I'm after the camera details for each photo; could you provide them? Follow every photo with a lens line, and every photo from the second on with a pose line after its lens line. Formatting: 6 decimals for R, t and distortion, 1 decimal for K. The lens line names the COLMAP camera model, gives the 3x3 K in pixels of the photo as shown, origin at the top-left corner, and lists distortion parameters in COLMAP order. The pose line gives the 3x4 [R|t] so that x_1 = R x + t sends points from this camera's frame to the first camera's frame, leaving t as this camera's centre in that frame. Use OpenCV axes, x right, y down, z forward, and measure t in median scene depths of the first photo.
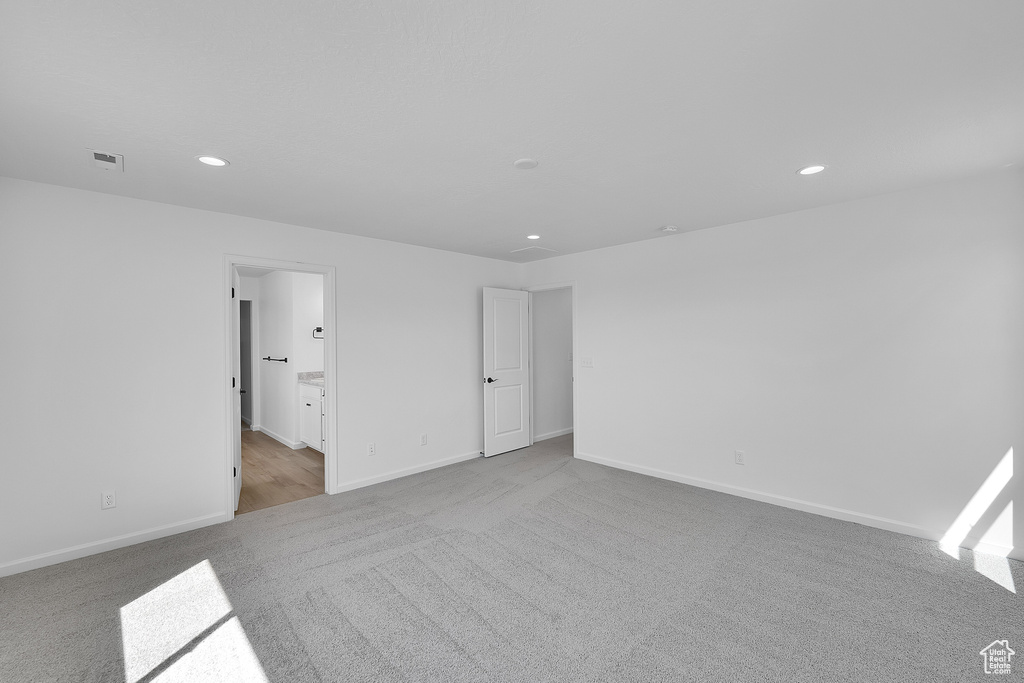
lens RADIAL K [[434.3, 0, 506.6], [0, 434.3, 350.4], [0, 0, 1]] dist [-0.004226, -0.000905]
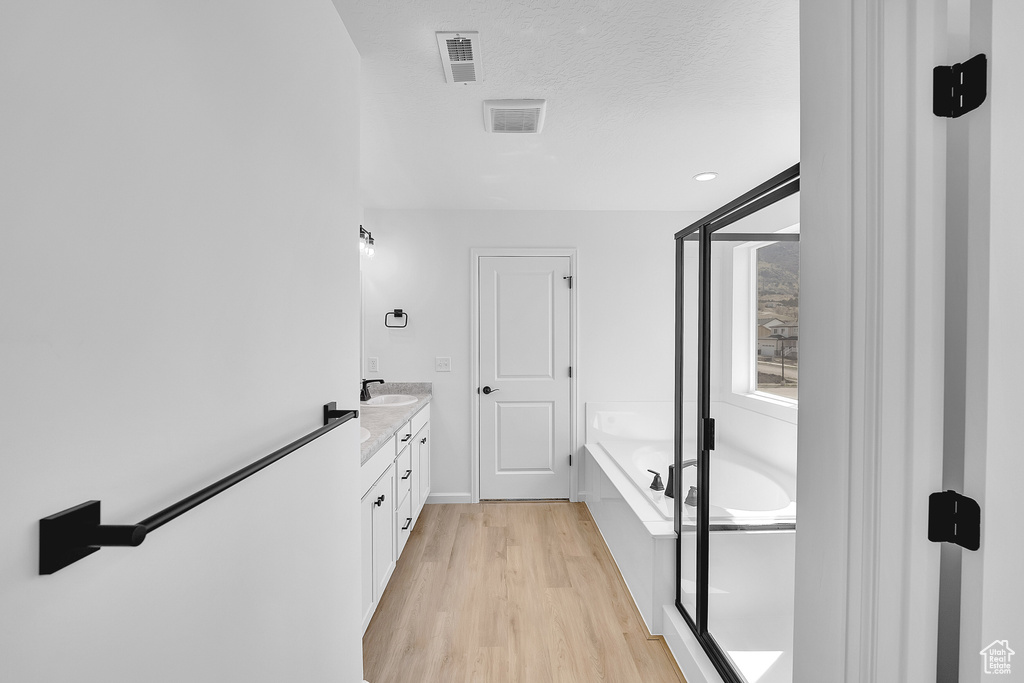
lens RADIAL K [[434.3, 0, 511.7], [0, 434.3, 337.9], [0, 0, 1]] dist [-0.004226, -0.000905]
pose [[-0.742113, -0.010611, 0.670191, -0.936902], [0.004128, 0.999783, 0.020401, -0.031265], [-0.670262, 0.017906, -0.741908, 1.415217]]
